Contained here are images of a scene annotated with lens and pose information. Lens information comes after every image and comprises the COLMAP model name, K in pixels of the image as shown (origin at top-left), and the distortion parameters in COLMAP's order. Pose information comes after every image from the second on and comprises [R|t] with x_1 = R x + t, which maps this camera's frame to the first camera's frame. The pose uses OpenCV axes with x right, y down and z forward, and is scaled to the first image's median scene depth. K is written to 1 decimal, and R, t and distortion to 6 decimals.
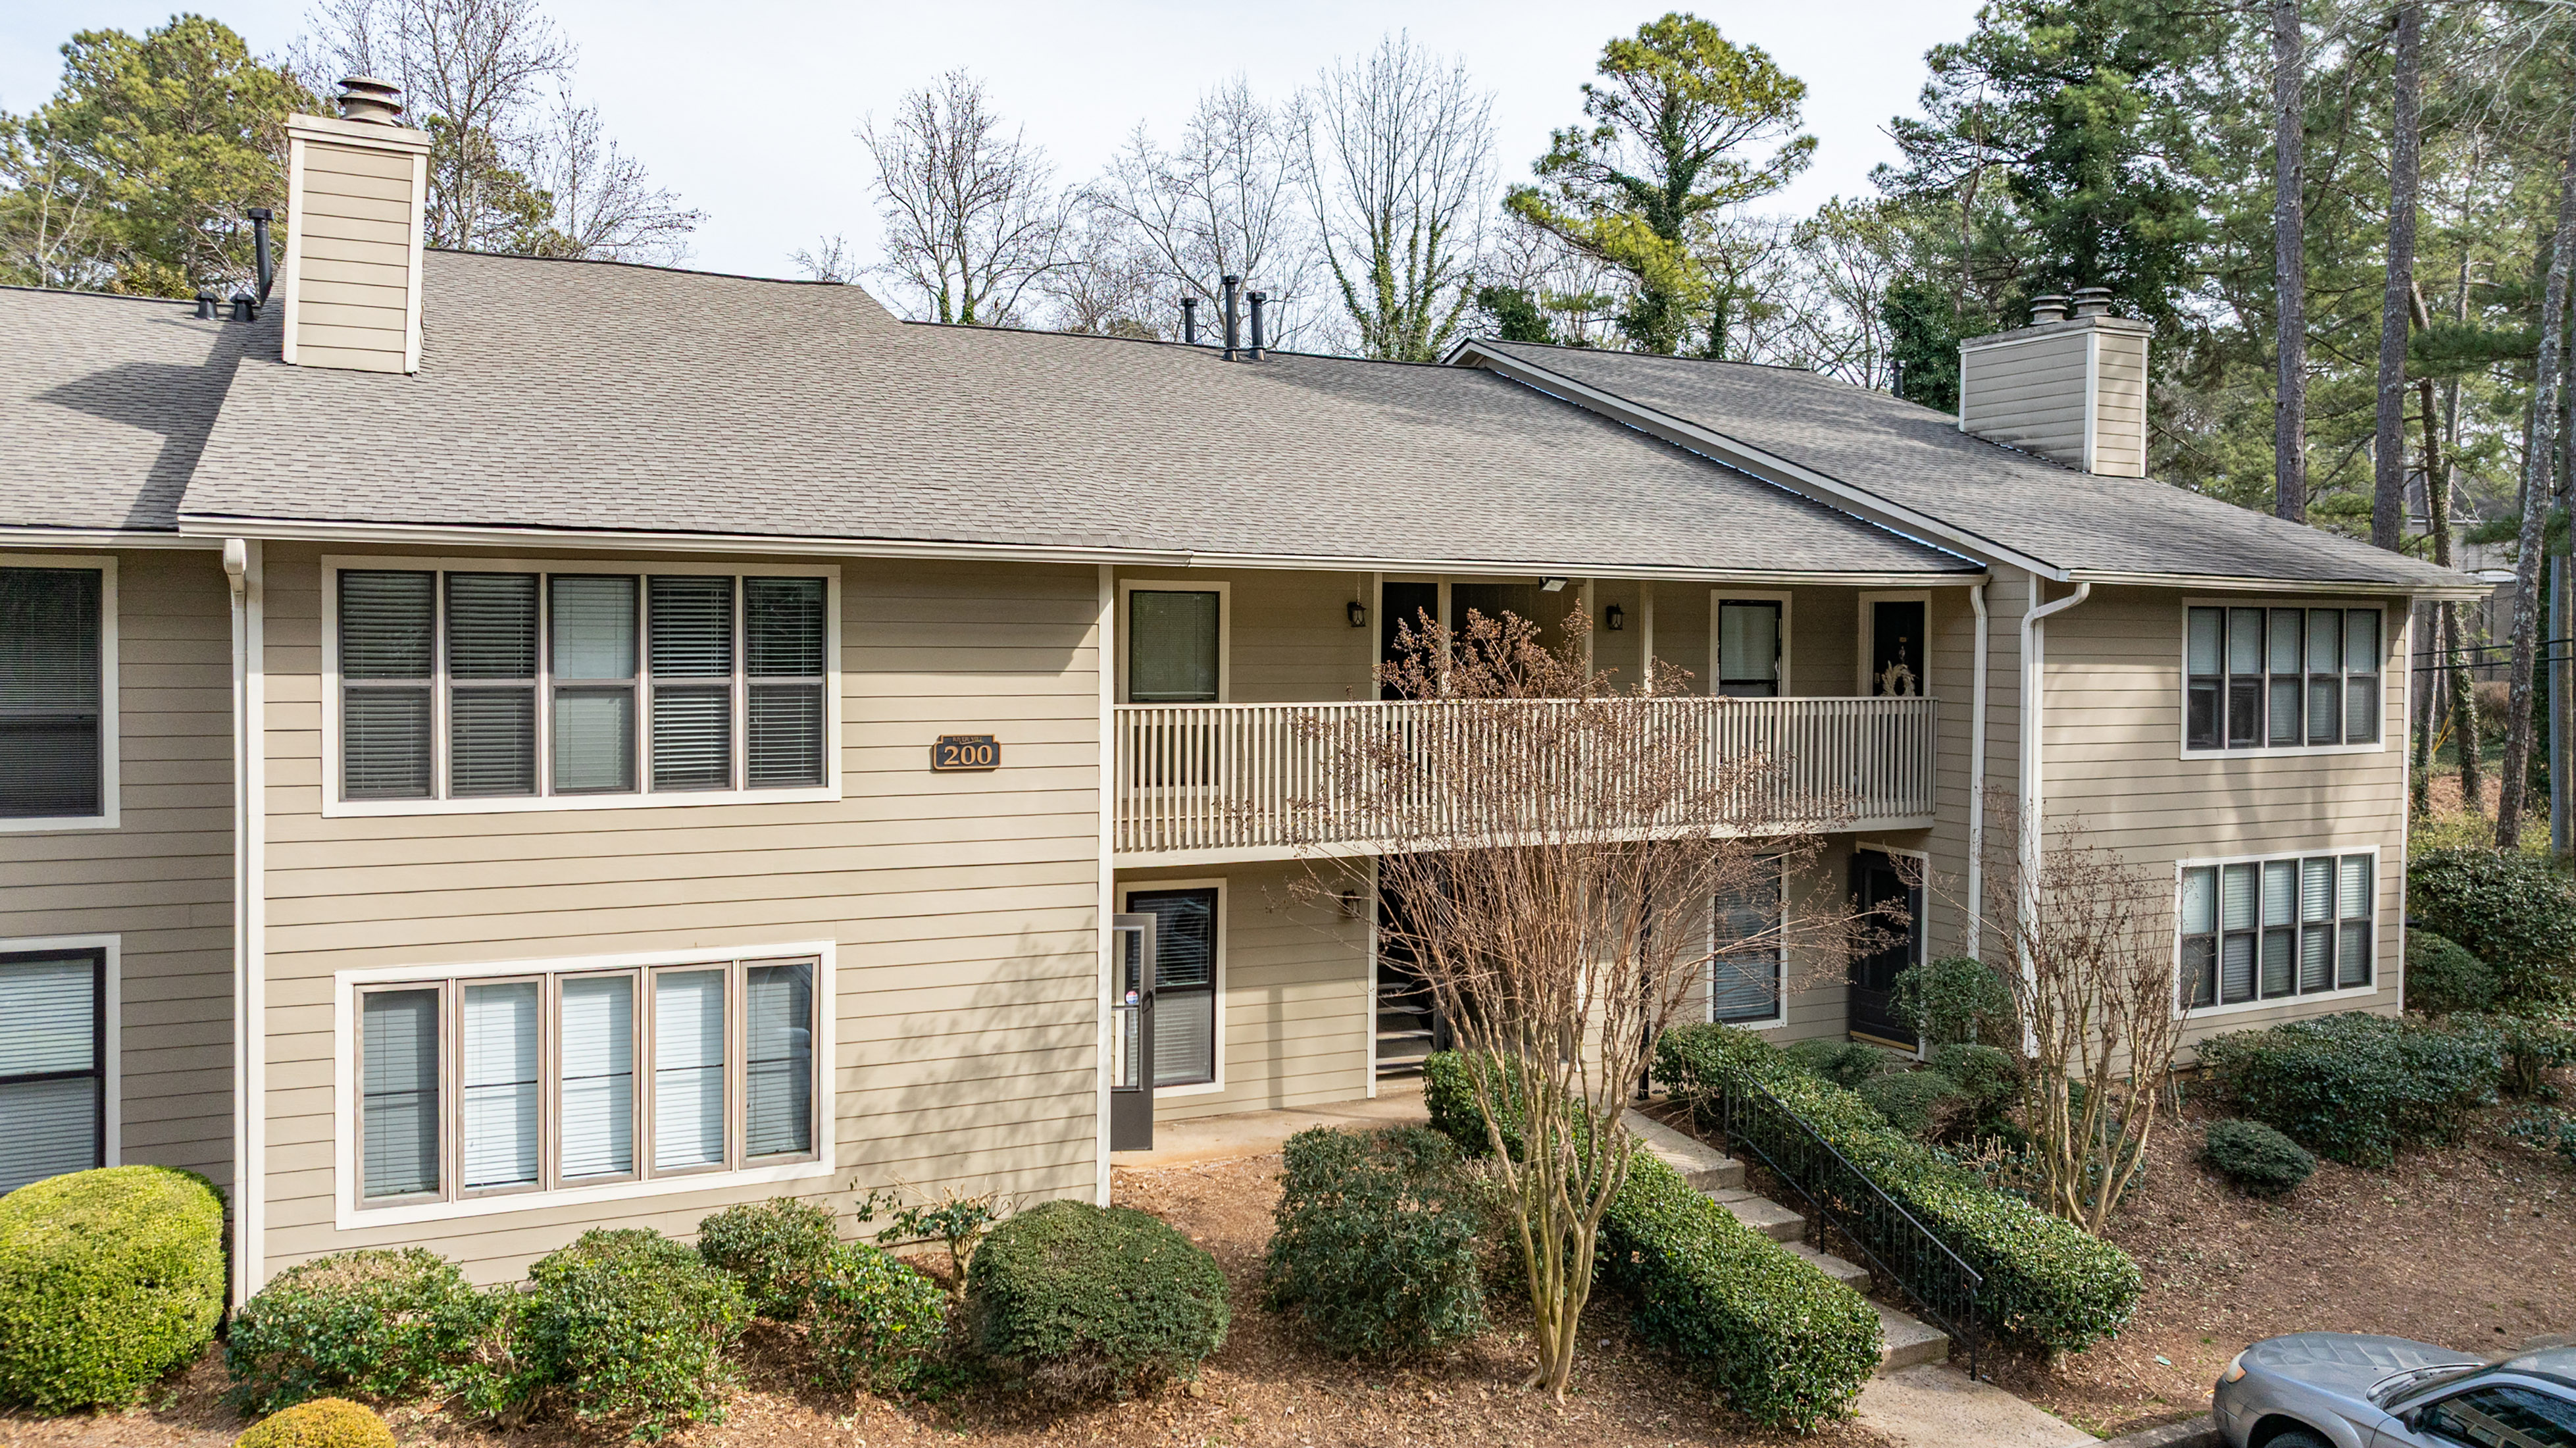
lens RADIAL K [[1796.0, 0, 1285.3], [0, 1796.0, 682.4], [0, 0, 1]] dist [0.000484, -0.003272]
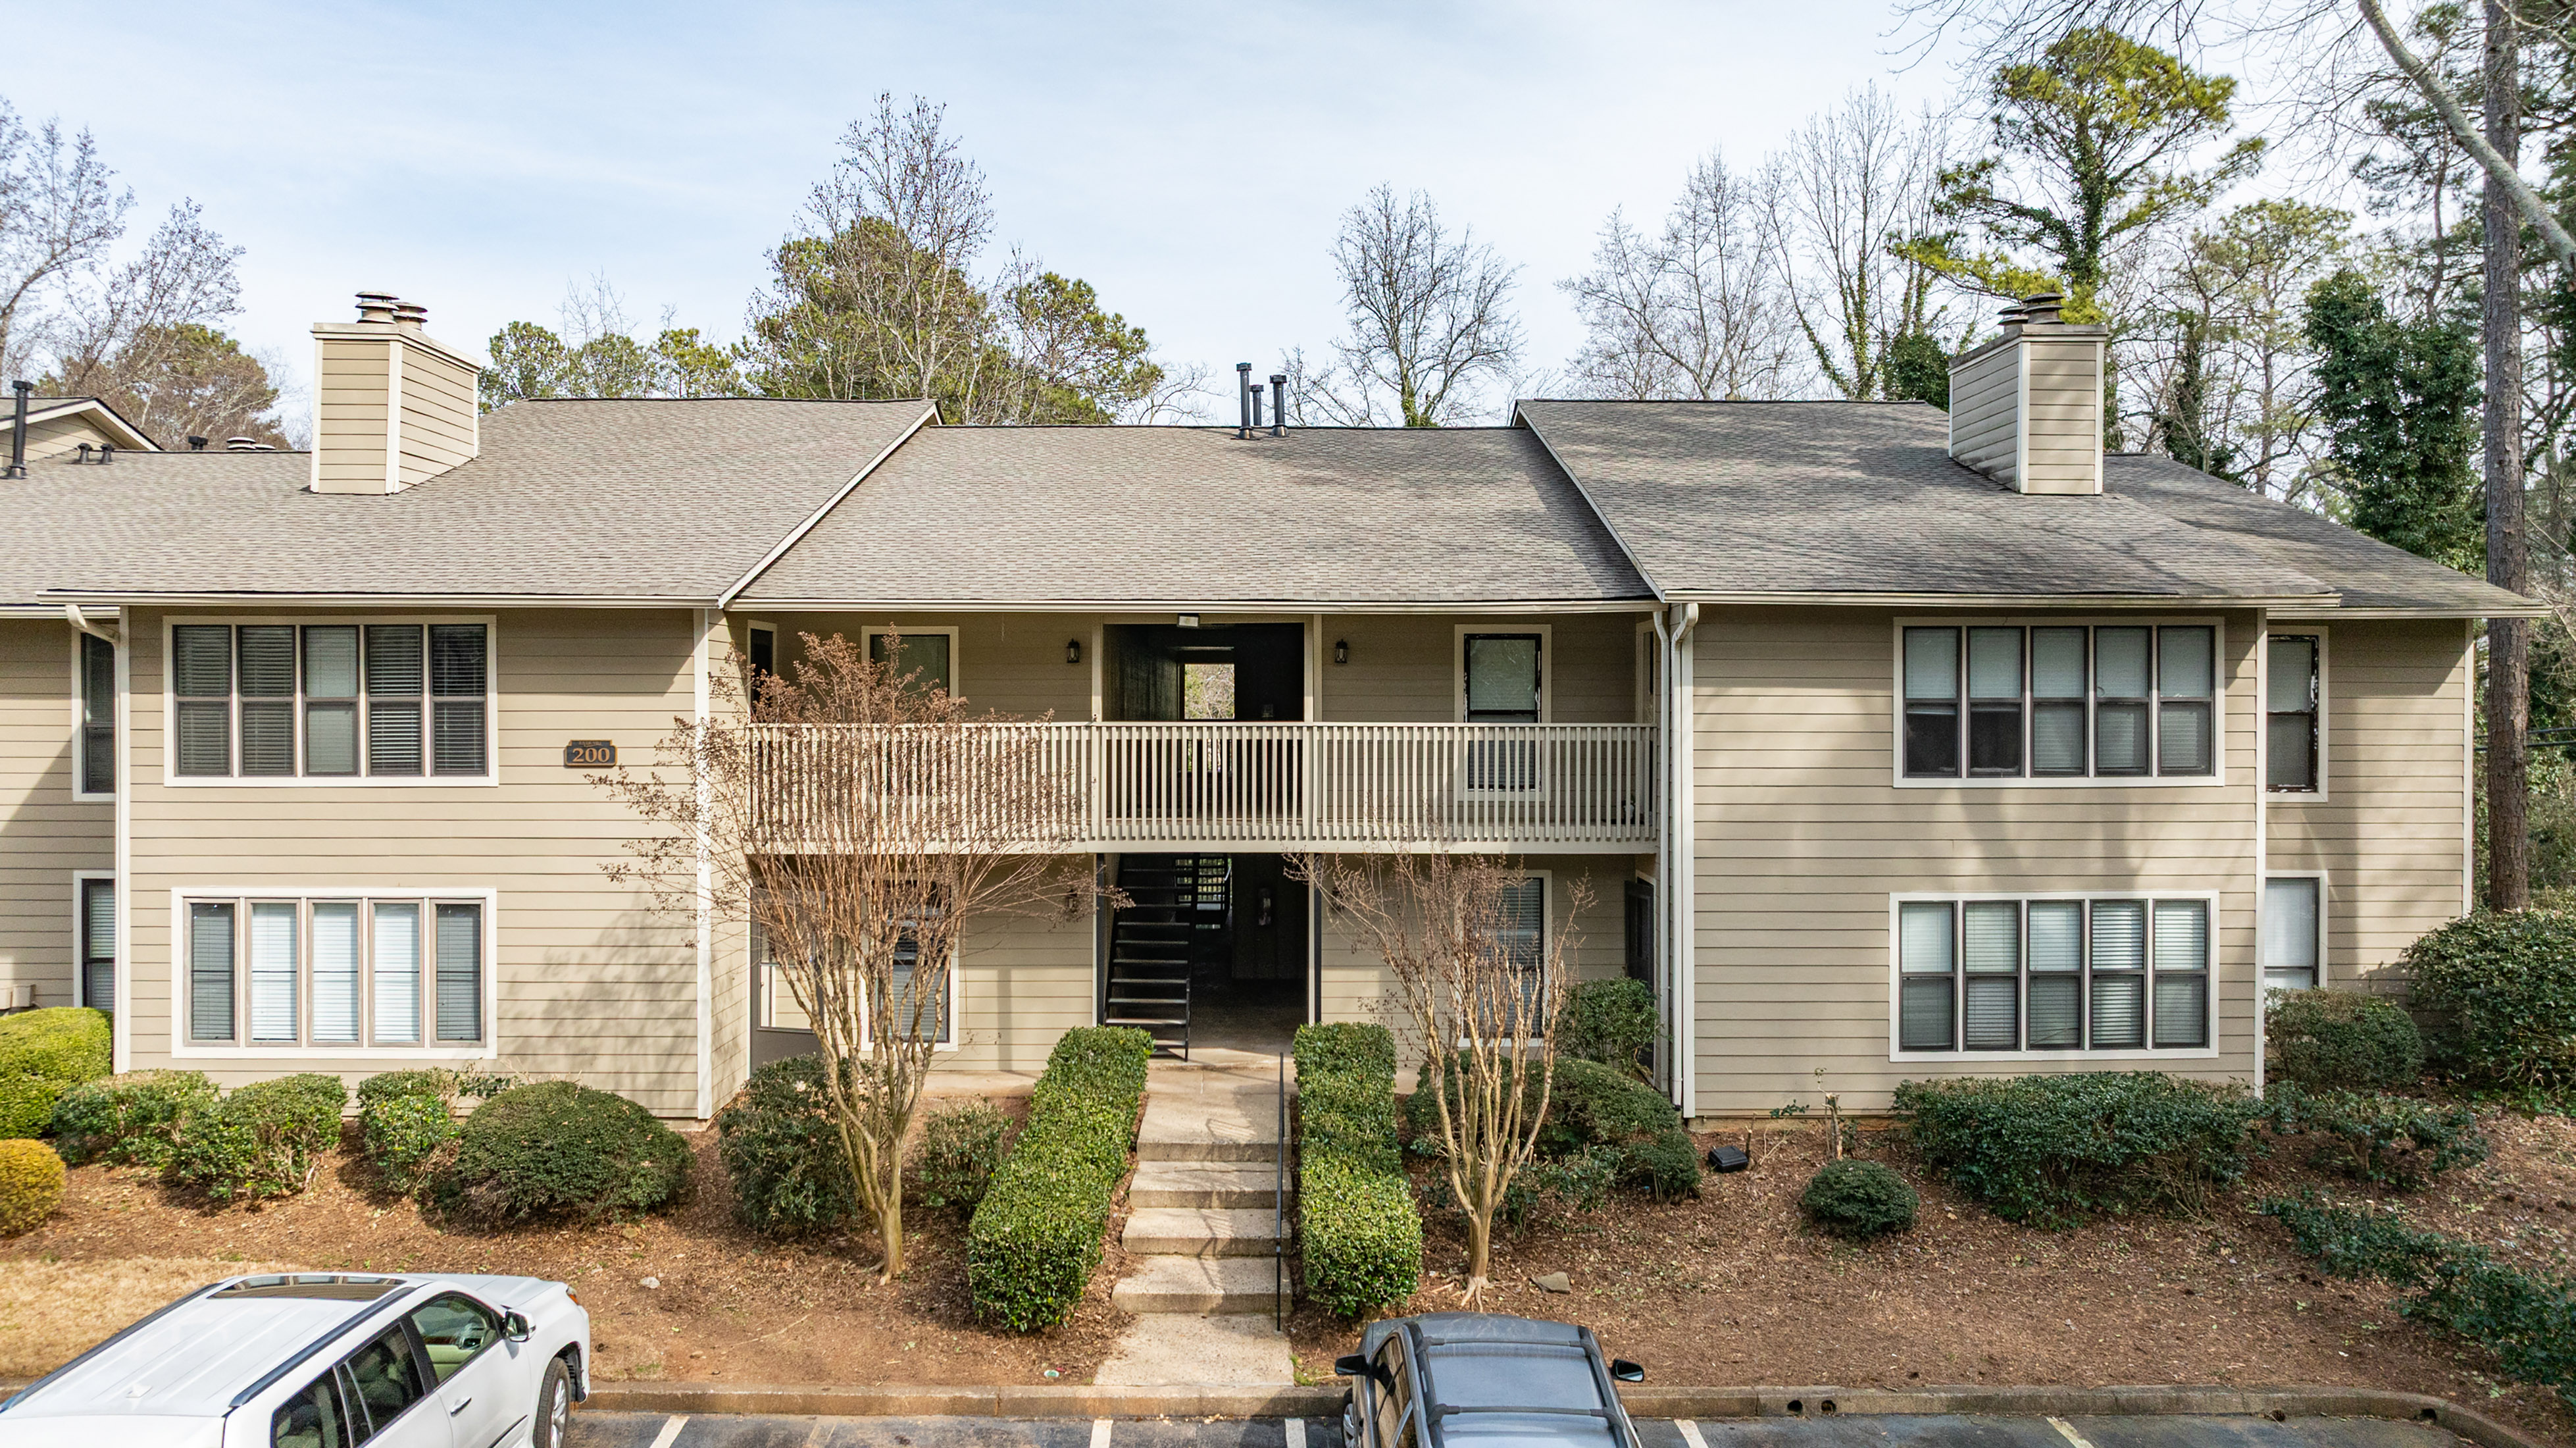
lens RADIAL K [[1796.0, 0, 1374.1], [0, 1796.0, 742.3], [0, 0, 1]] dist [0.000484, -0.003272]
pose [[0.911033, -0.002842, -0.412325, 0.704612], [-0.004046, 0.999866, -0.015831, 0.038768], [0.412315, 0.016091, 0.910899, 0.018564]]
